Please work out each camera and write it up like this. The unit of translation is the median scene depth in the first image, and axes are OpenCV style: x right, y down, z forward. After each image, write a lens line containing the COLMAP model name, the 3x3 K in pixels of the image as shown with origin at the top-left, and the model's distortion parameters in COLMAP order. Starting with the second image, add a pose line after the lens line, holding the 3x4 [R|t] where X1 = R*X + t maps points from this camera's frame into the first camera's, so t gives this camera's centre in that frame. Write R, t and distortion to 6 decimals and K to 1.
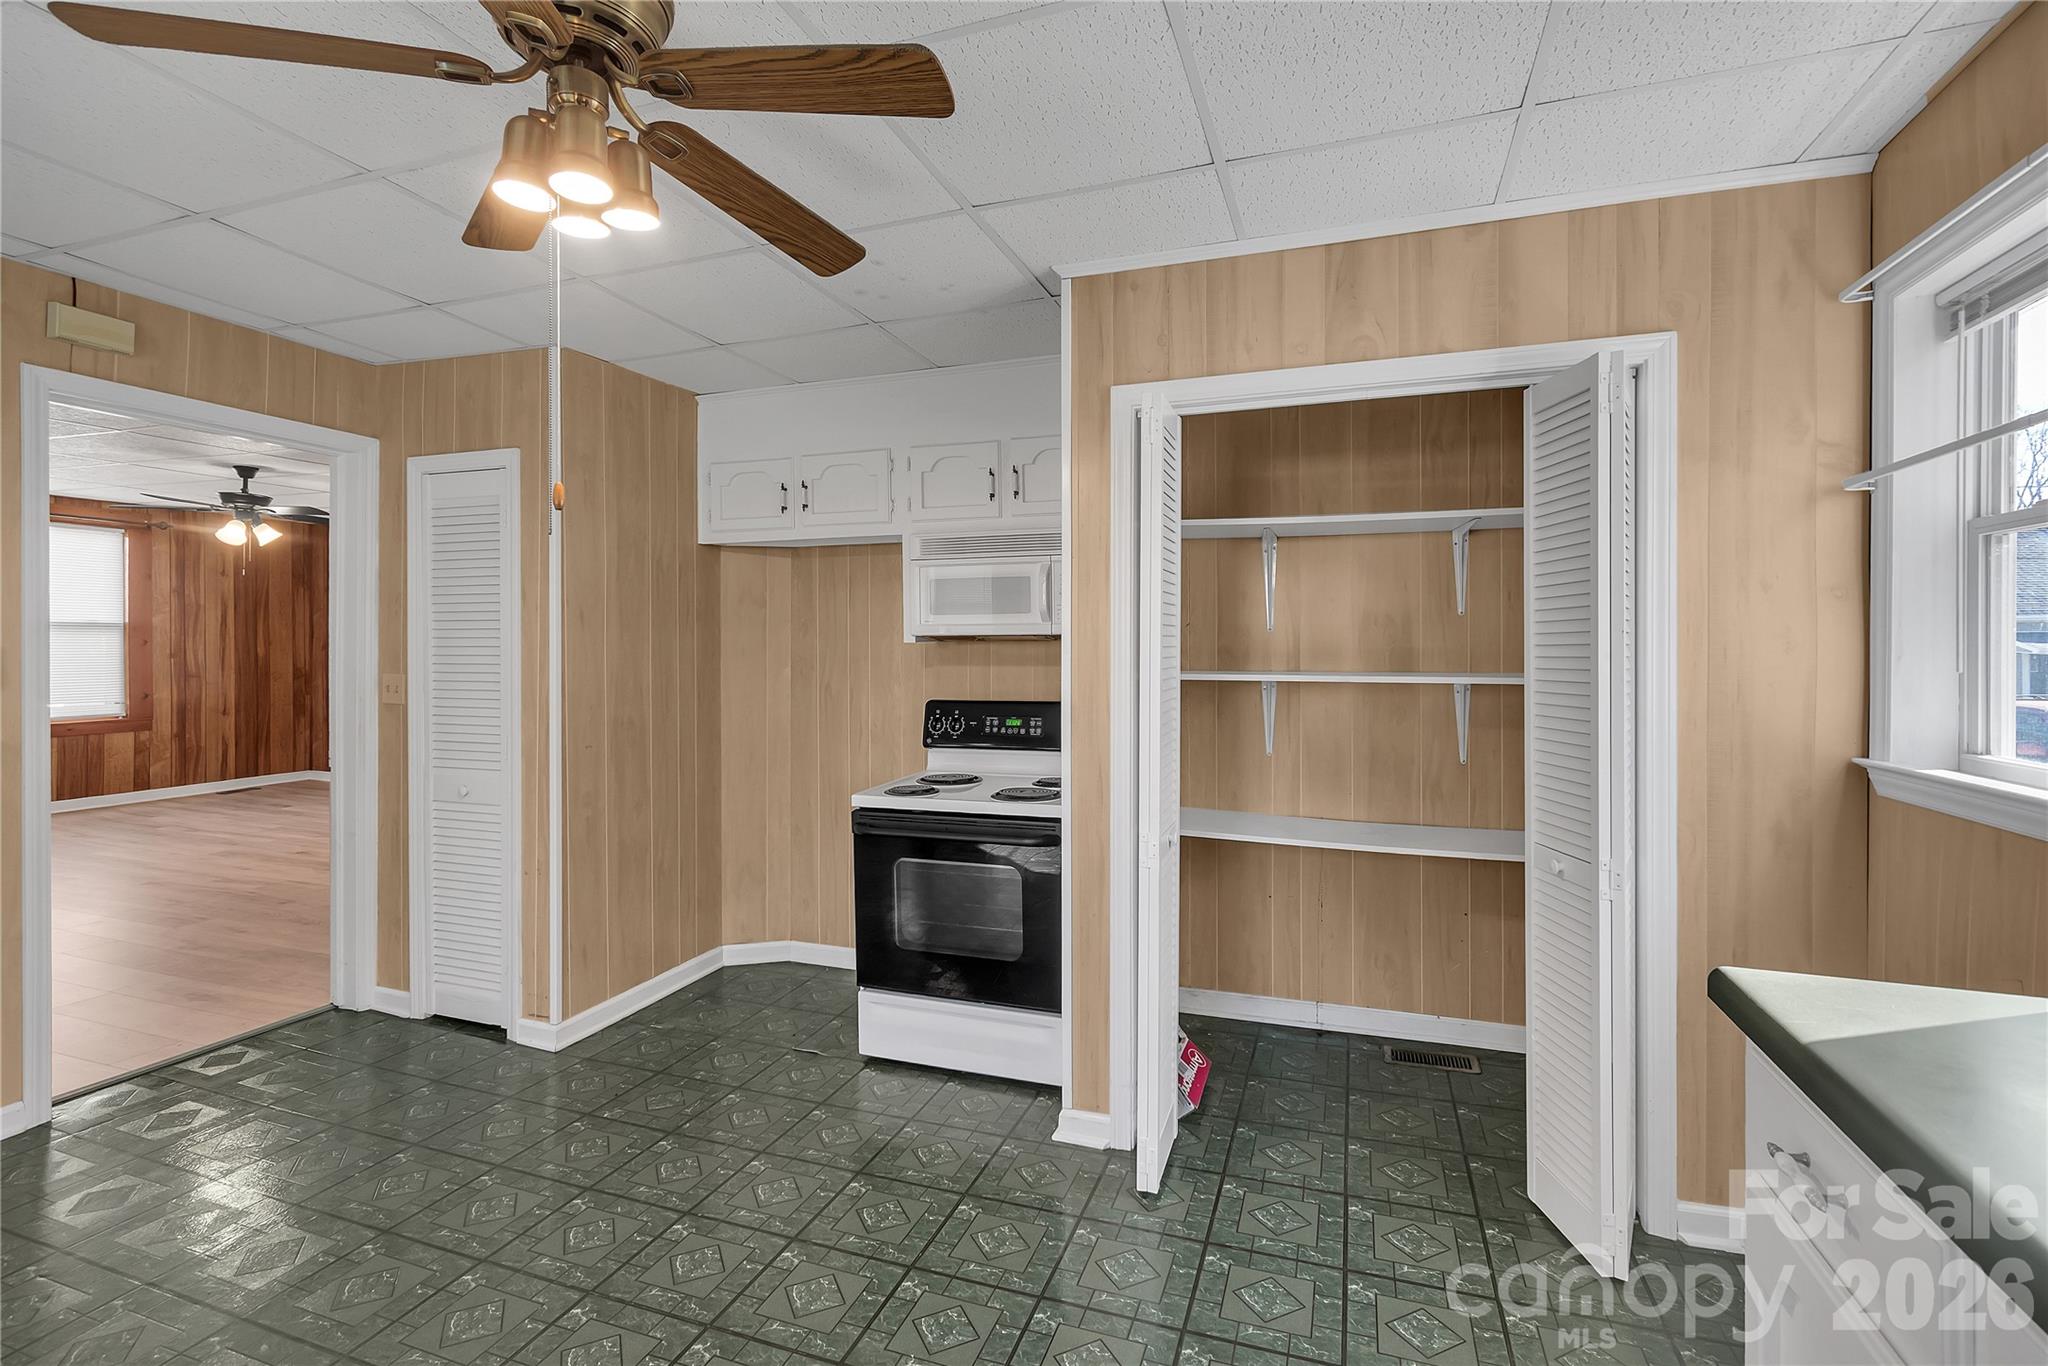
lens RADIAL K [[930.8, 0, 1027.2], [0, 930.8, 643.9], [0, 0, 1]] dist [-0.000731, -0.000115]
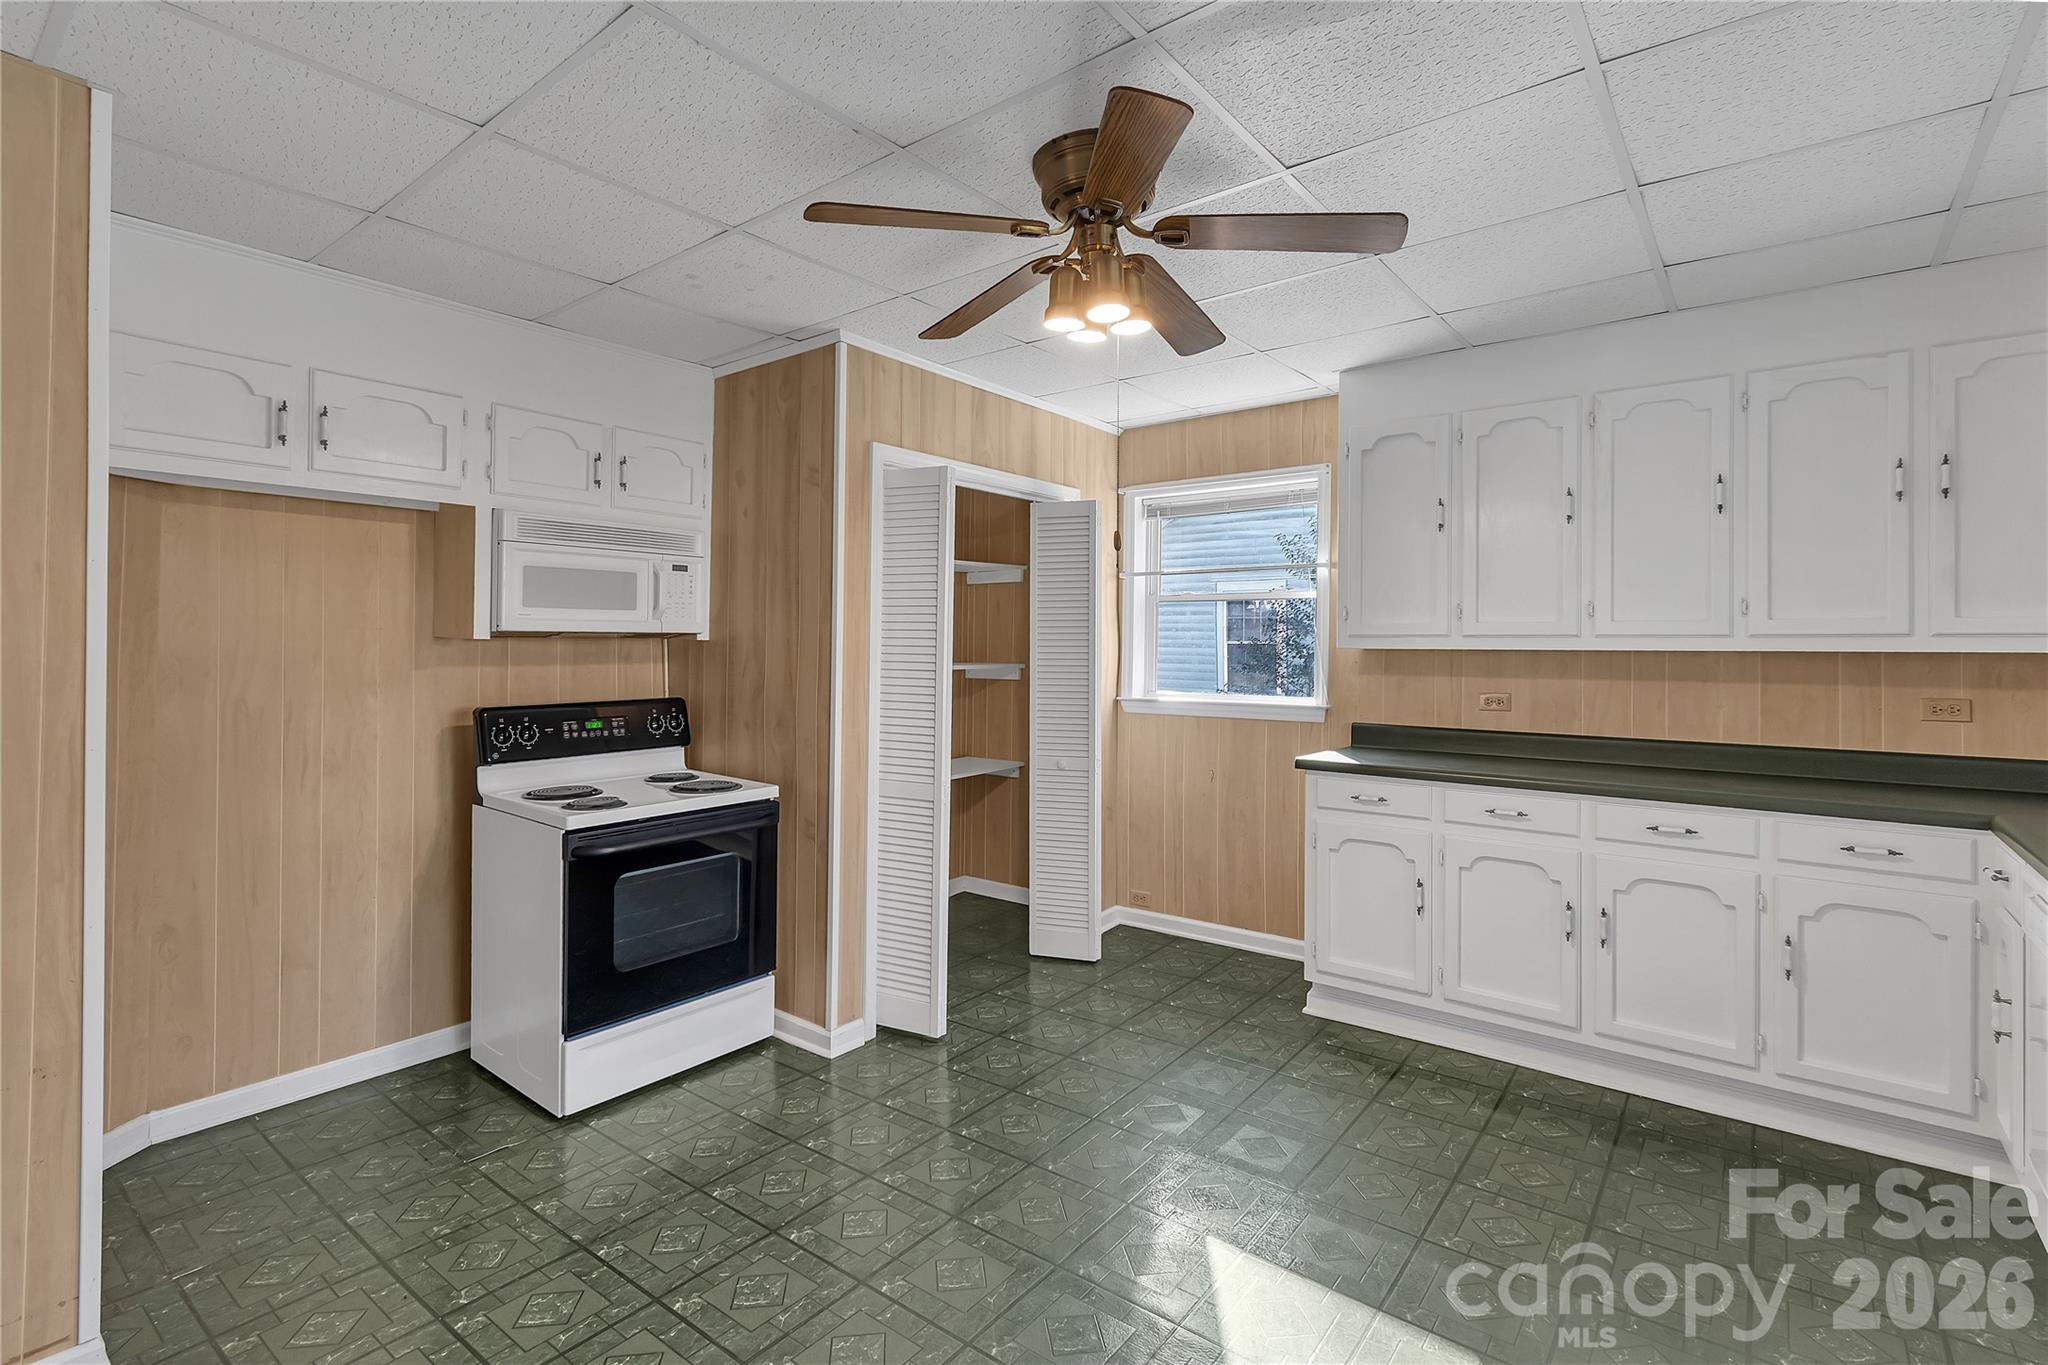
lens RADIAL K [[962.3, 0, 1023.2], [0, 962.3, 631.9], [0, 0, 1]] dist [0.002186, -0.000130]
pose [[0.313803, 0.018590, 0.949306, -0.809673], [-0.002006, 0.999819, -0.018916, 0.008382], [-0.949486, 0.004031, 0.313783, 0.288122]]
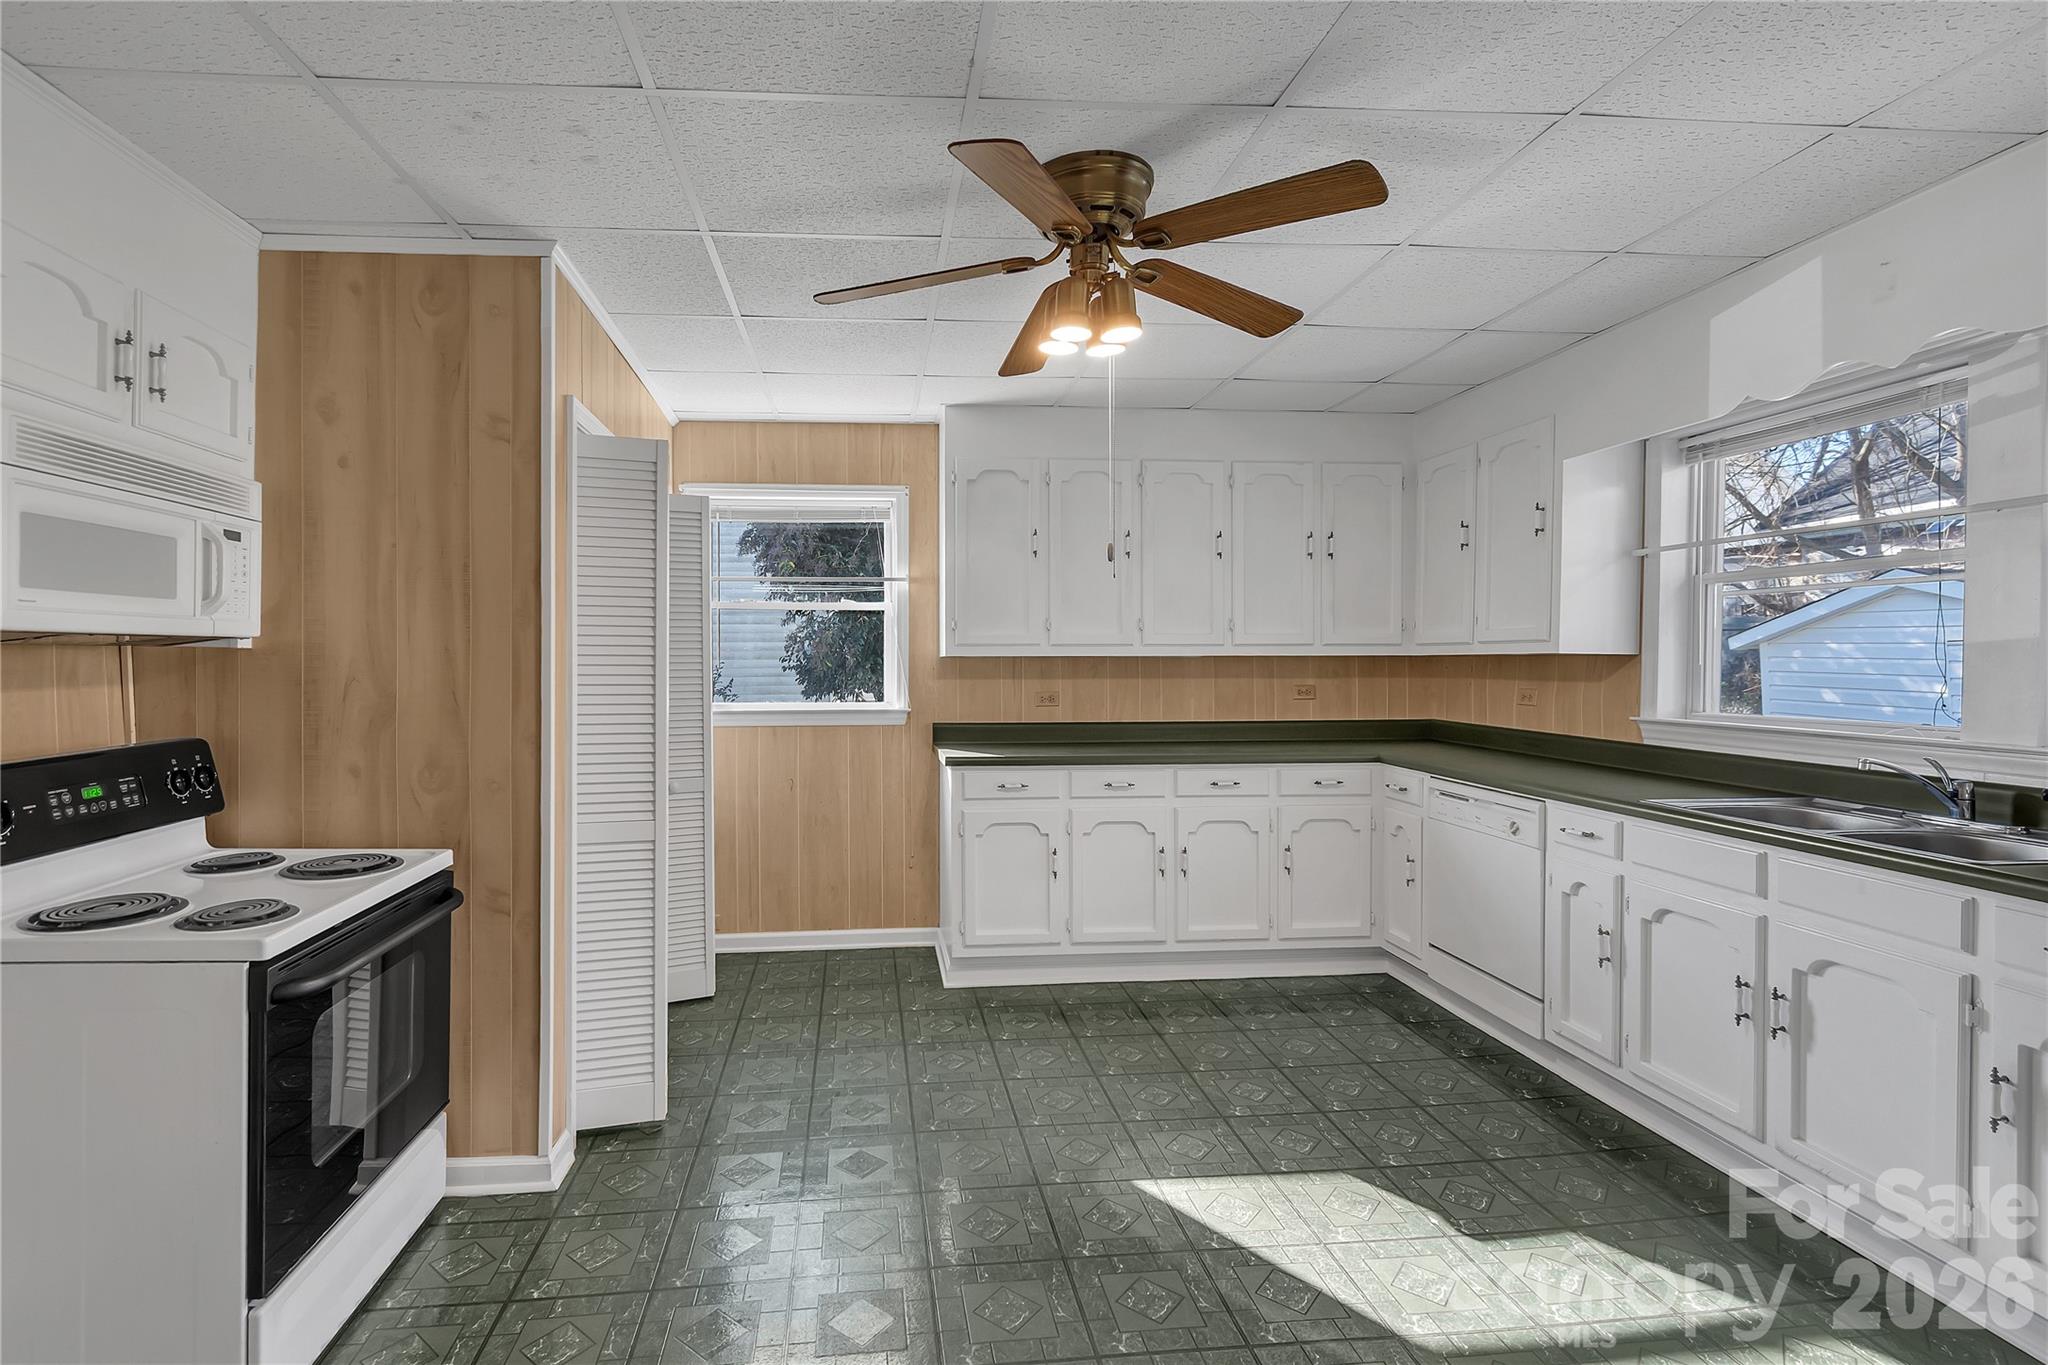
lens RADIAL K [[945.0, 0, 946.9], [0, 945.0, 659.9], [0, 0, 1]] dist [0.000572, 0.000067]
pose [[-0.416323, 0.000703, 0.909217, -0.741681], [0.006373, 0.999977, 0.002144, 0.008229], [-0.909194, 0.006687, -0.416318, 0.781603]]
